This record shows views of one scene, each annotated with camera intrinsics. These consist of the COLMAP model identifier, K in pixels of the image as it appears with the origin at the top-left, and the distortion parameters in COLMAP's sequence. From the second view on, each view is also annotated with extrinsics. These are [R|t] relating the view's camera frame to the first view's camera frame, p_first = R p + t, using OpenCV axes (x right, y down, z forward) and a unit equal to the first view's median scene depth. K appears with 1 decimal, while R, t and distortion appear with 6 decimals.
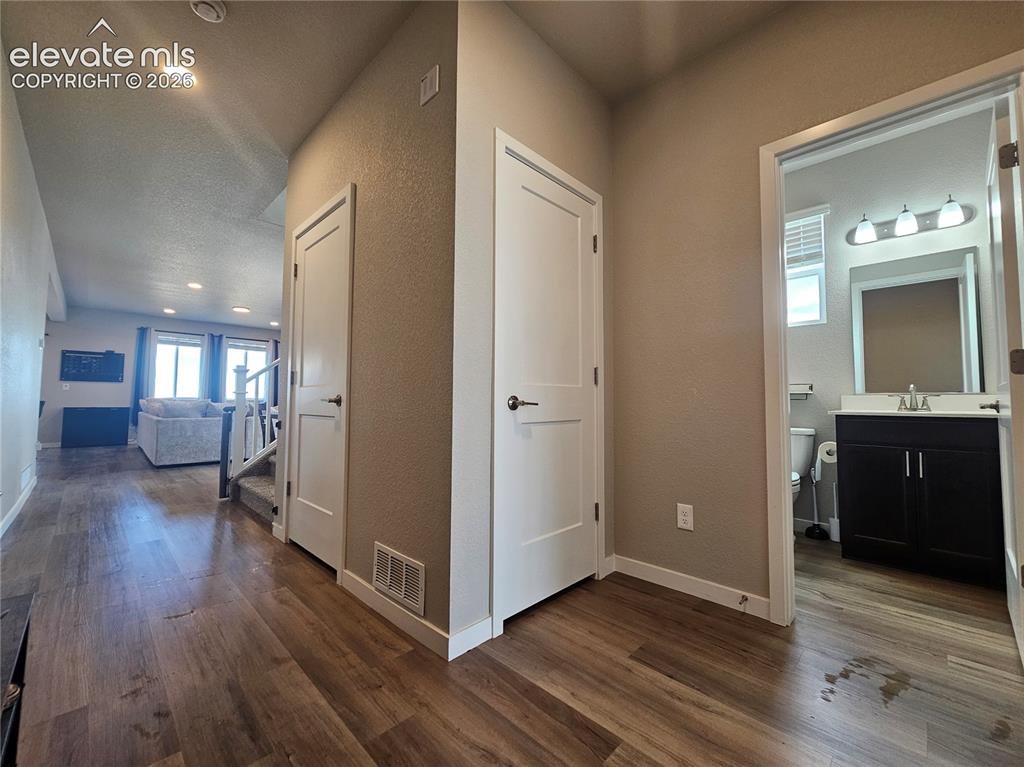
lens RADIAL K [[421.6, 0, 509.7], [0, 421.6, 378.9], [0, 0, 1]] dist [0.000929, 0.000195]
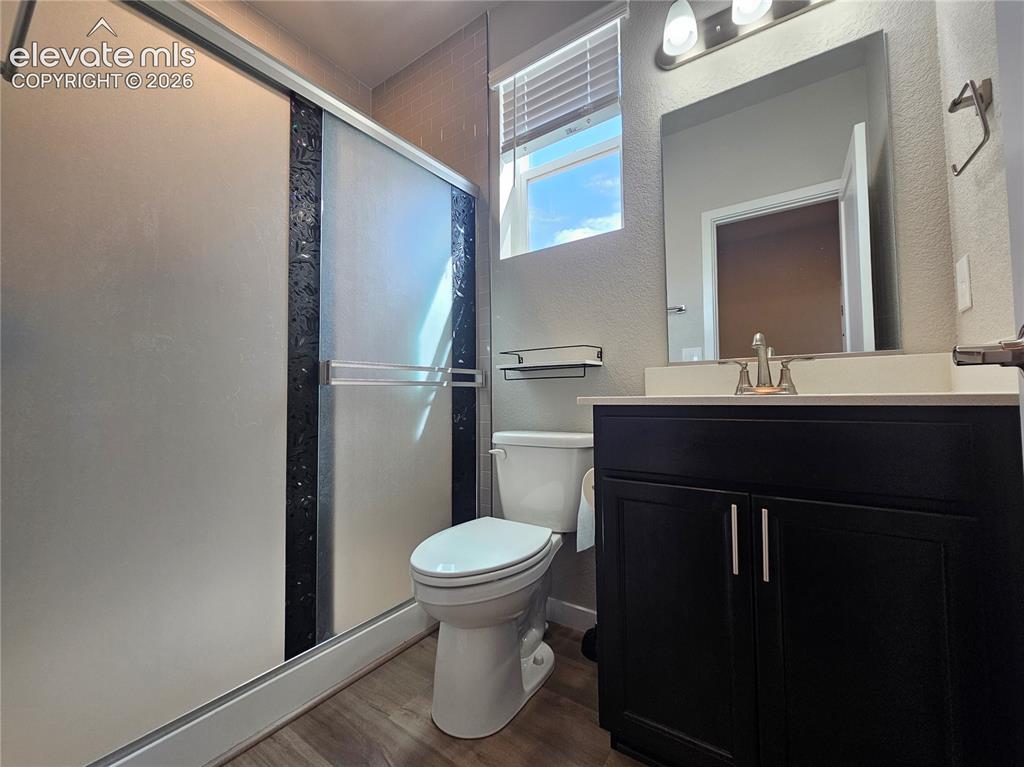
lens RADIAL K [[421.6, 0, 509.7], [0, 421.6, 378.9], [0, 0, 1]] dist [0.000929, 0.000195]
pose [[0.985476, -0.010400, 0.169494, 0.541045], [0.008238, 0.999876, 0.013454, 0.045753], [-0.169613, -0.011862, 0.985439, 0.529694]]
